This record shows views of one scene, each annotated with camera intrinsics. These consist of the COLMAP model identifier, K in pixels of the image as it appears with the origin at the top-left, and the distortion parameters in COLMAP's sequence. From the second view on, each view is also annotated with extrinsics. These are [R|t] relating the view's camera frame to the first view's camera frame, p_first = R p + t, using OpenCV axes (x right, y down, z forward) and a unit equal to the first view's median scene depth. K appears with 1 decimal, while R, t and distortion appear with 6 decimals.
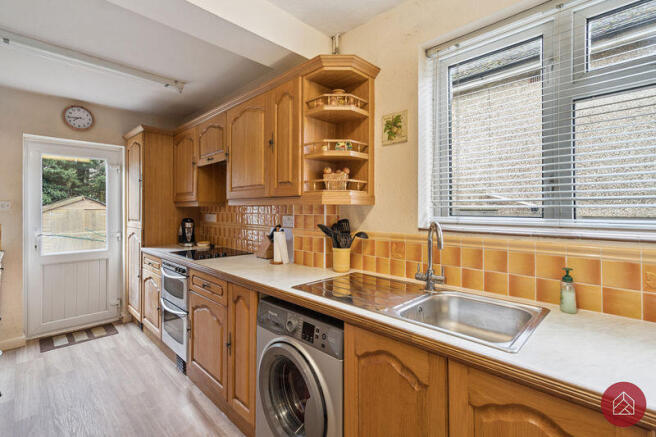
lens RADIAL K [[306.0, 0, 324.7], [0, 306.0, 211.6], [0, 0, 1]] dist [0.000564, 0.000383]
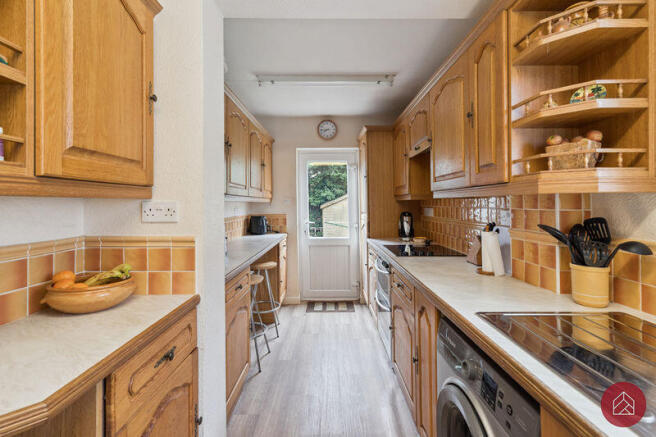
lens RADIAL K [[306.0, 0, 327.3], [0, 306.0, 202.0], [0, 0, 1]] dist [0.000564, 0.000383]
pose [[0.702337, -0.007826, -0.711801, 0.098198], [-0.000128, 0.999938, -0.011120, 0.000826], [0.711844, 0.007901, 0.702293, 0.170925]]
